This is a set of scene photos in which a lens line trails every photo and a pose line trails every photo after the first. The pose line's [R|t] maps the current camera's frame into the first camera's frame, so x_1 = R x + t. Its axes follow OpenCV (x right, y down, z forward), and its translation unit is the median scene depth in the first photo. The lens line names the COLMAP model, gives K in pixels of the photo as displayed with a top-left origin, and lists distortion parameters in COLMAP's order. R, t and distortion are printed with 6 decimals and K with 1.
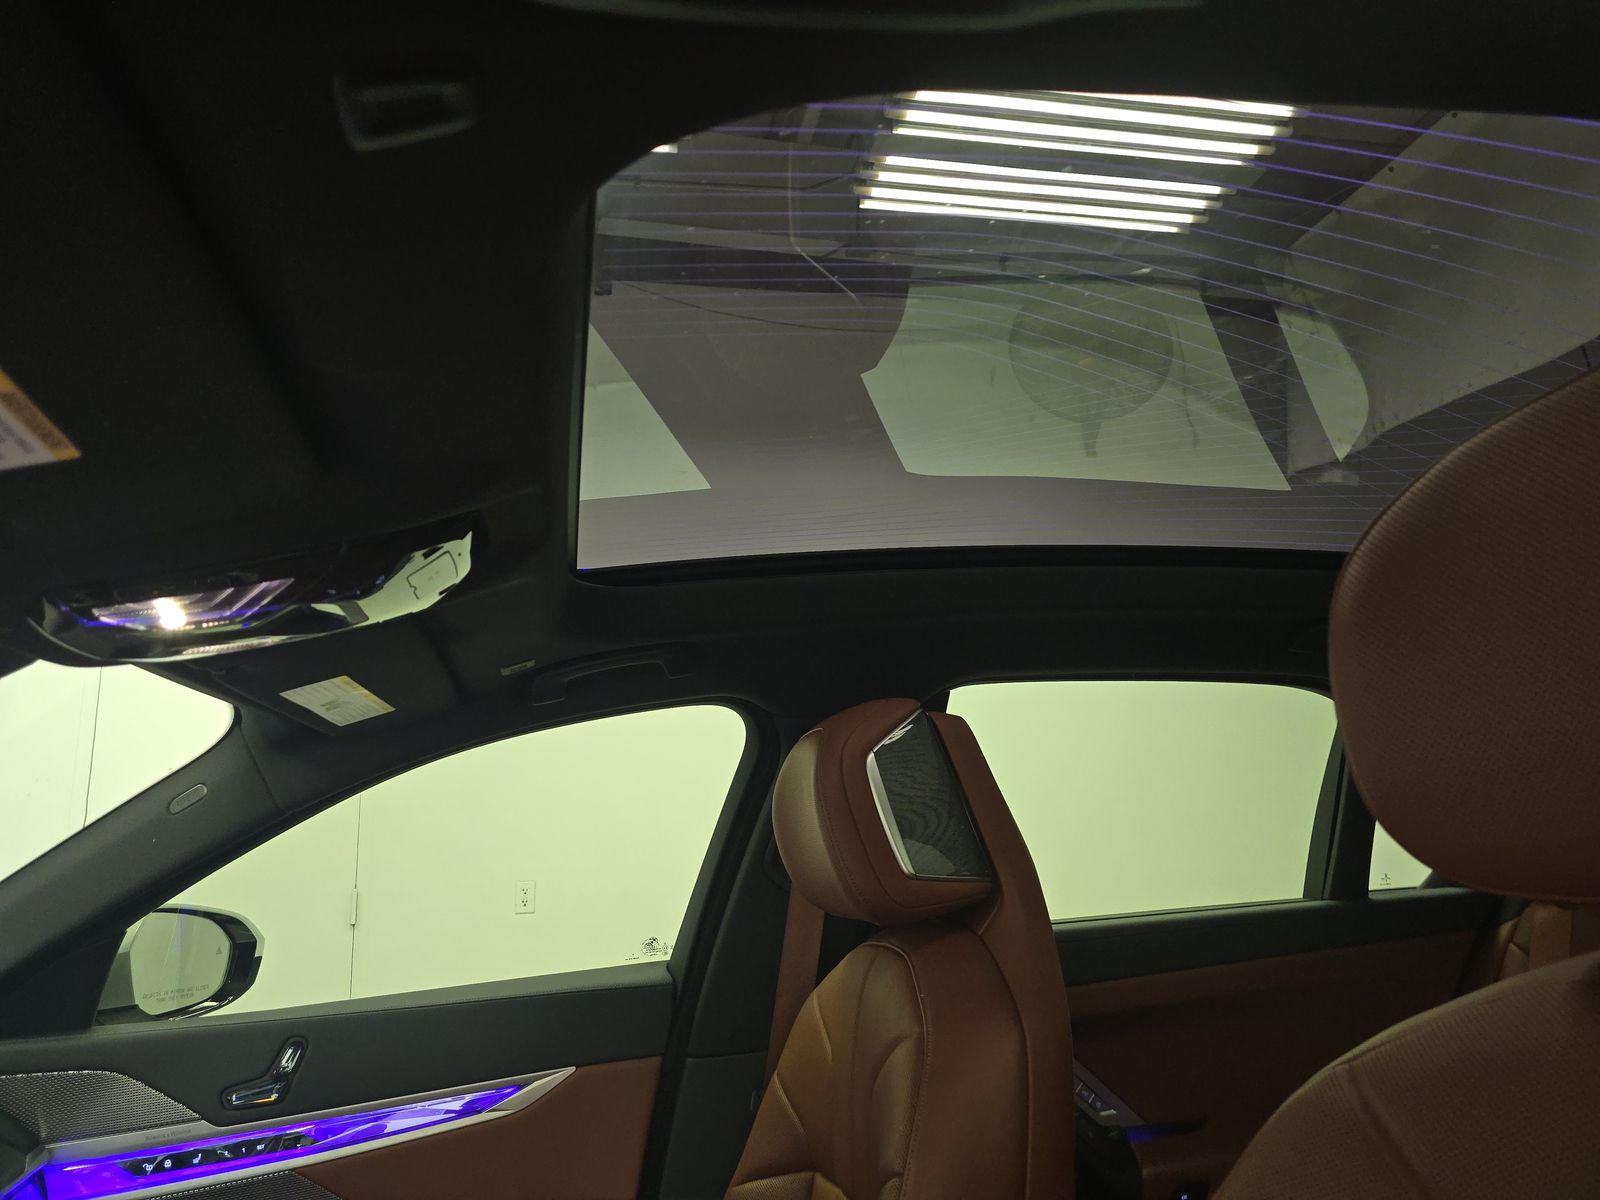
lens RADIAL K [[1049.0, 0, 800.0], [0, 1049.0, 600.0], [0, 0, 1]] dist [0.031475, -0.001928]
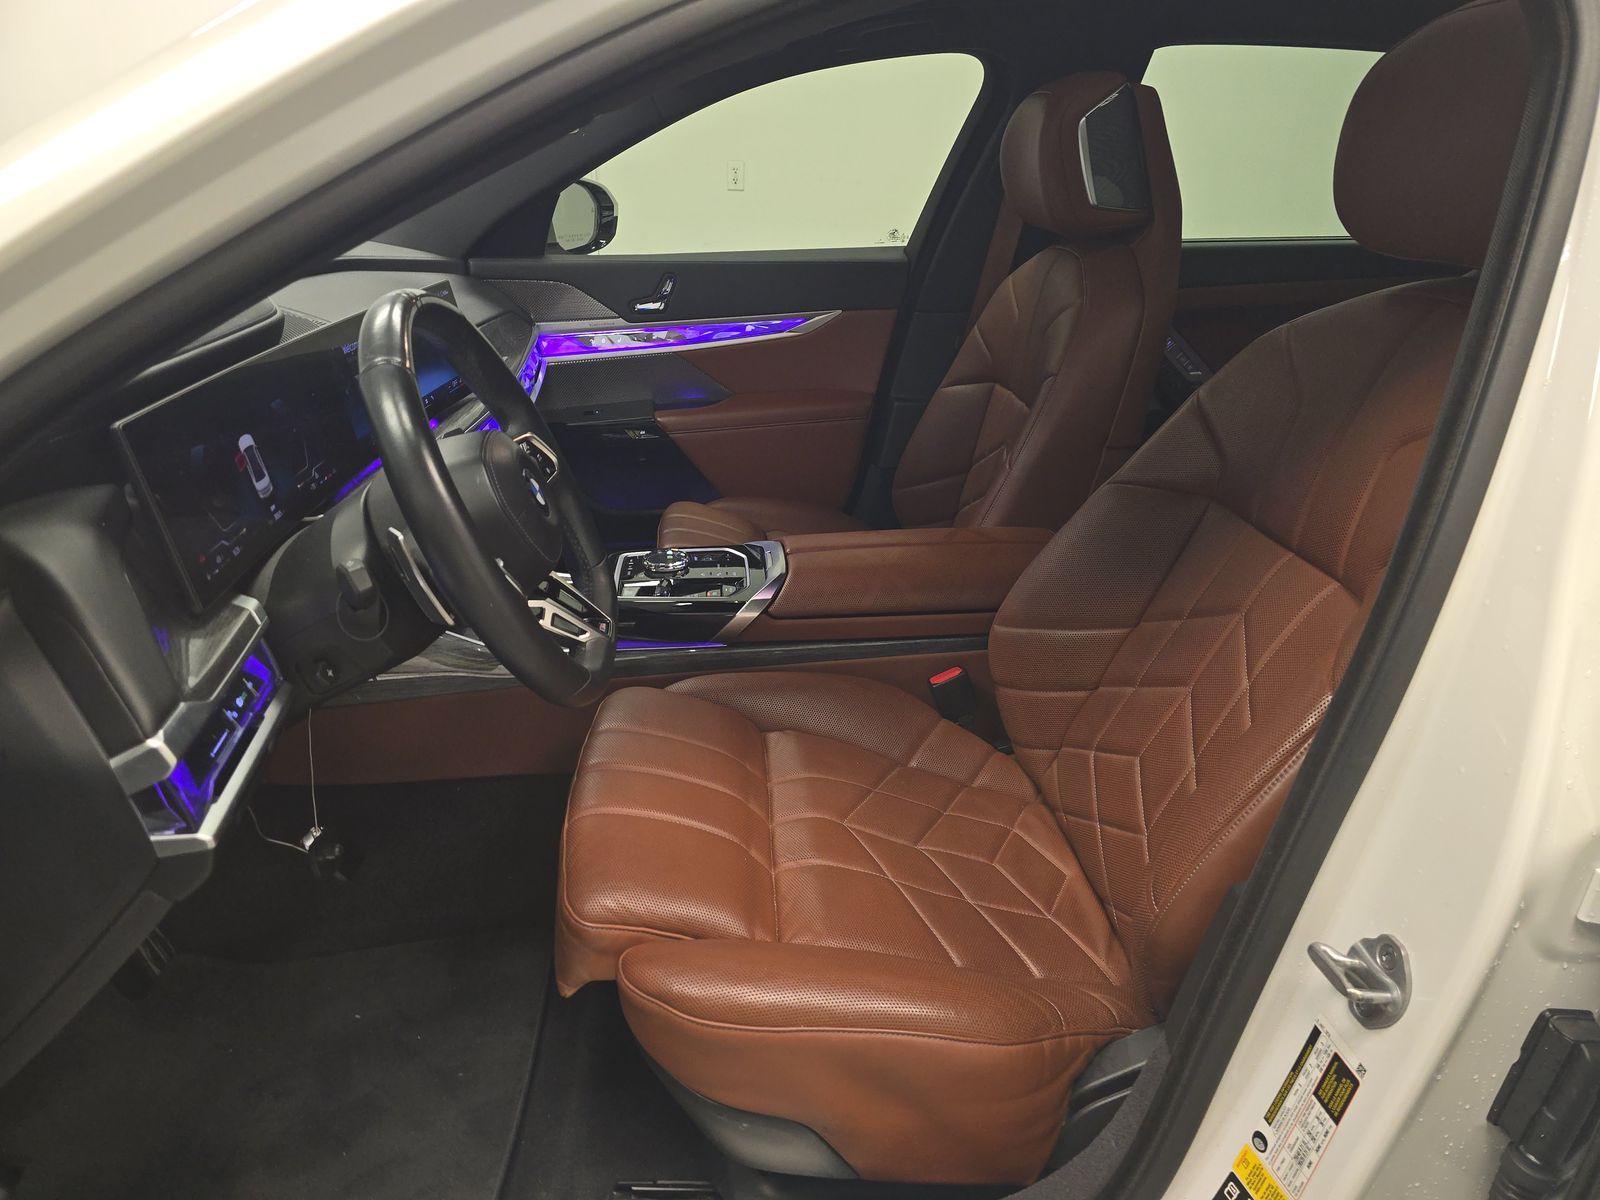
lens RADIAL K [[1049.0, 0, 800.0], [0, 1049.0, 600.0], [0, 0, 1]] dist [0.031475, -0.001928]
pose [[0.987948, 0.117585, -0.100663, -0.073410], [-0.031858, 0.790872, 0.611151, -0.161713], [0.151474, -0.600579, 0.785087, -0.475516]]
